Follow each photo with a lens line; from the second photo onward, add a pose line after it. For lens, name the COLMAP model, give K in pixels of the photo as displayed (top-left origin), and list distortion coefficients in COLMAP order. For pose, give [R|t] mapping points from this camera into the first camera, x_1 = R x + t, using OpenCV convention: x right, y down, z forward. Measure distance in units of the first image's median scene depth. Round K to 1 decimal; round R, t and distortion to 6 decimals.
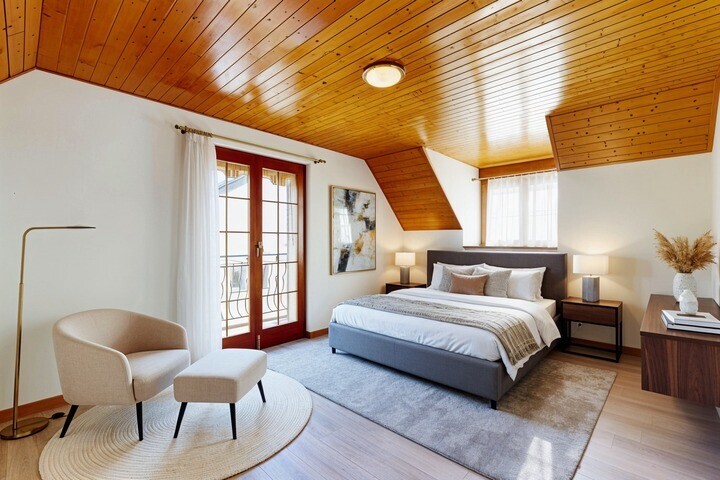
lens RADIAL K [[309.0, 0, 360.0], [0, 309.0, 240.0], [0, 0, 1]] dist [-0.001213, 0.000048]
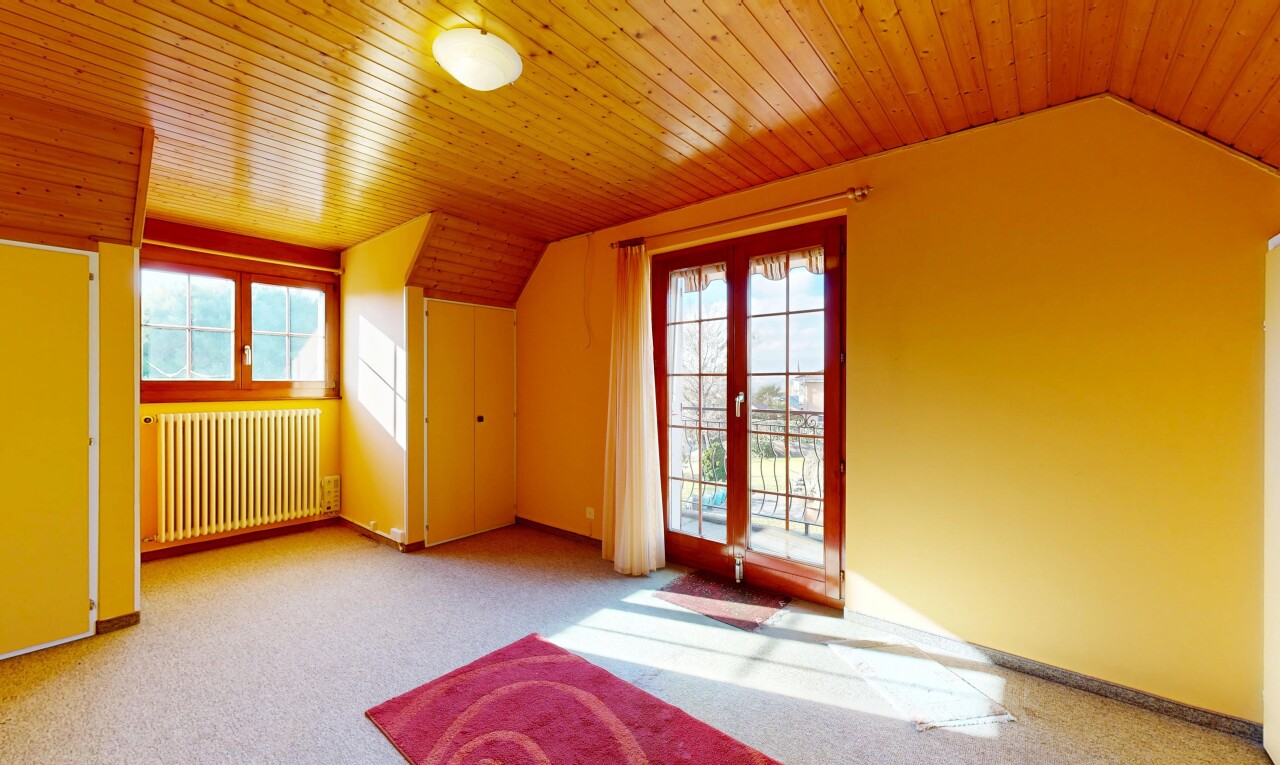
lens RADIAL K [[500.1, 0, 645.9], [0, 500.1, 381.8], [0, 0, 1]] dist [0.000745, 0.000107]
pose [[0.062551, 0.007014, -0.998017, 0.726790], [-0.006347, 0.999958, 0.006630, -0.020359], [0.998022, 0.005919, 0.062592, 0.993113]]
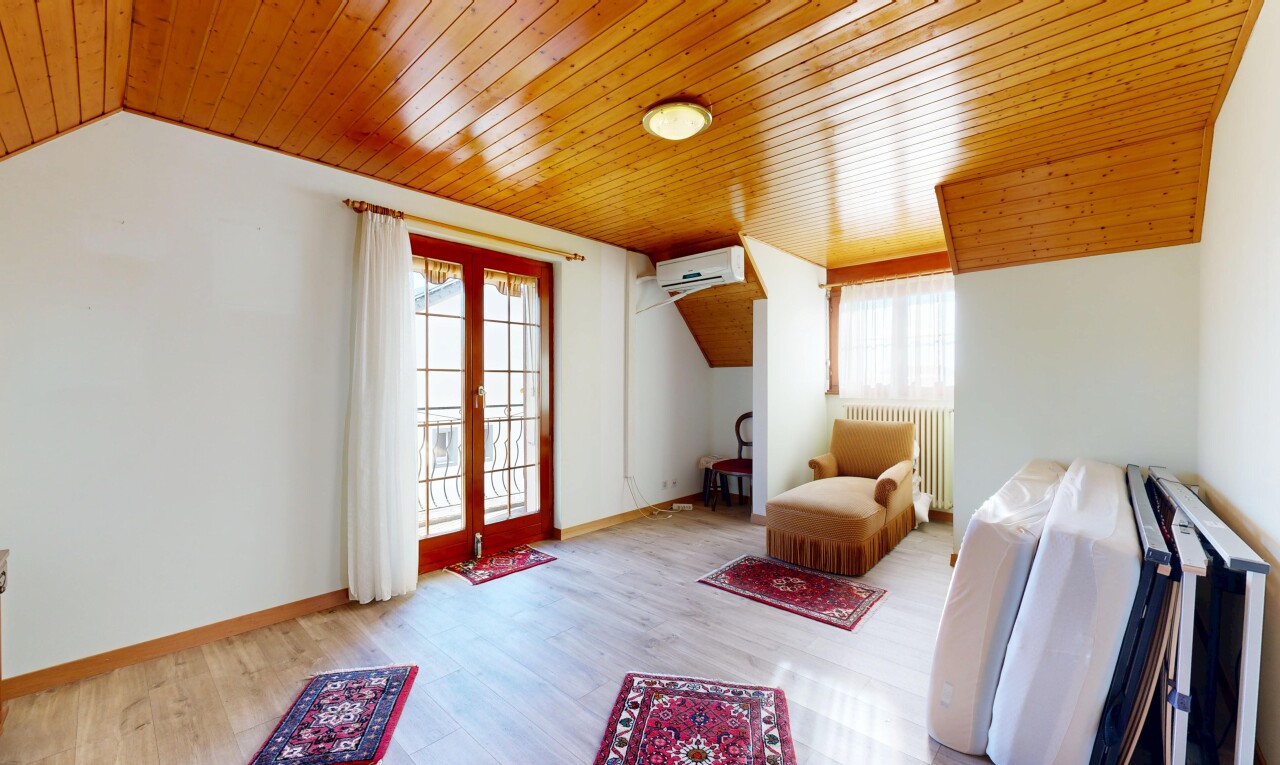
lens RADIAL K [[500.1, 0, 645.9], [0, 500.1, 381.8], [0, 0, 1]] dist [0.000745, 0.000107]
pose [[0.999997, 0.001266, -0.001898, 0.015105], [-0.001270, 0.999998, -0.001751, 0.000185], [0.001896, 0.001753, 0.999997, -0.014547]]
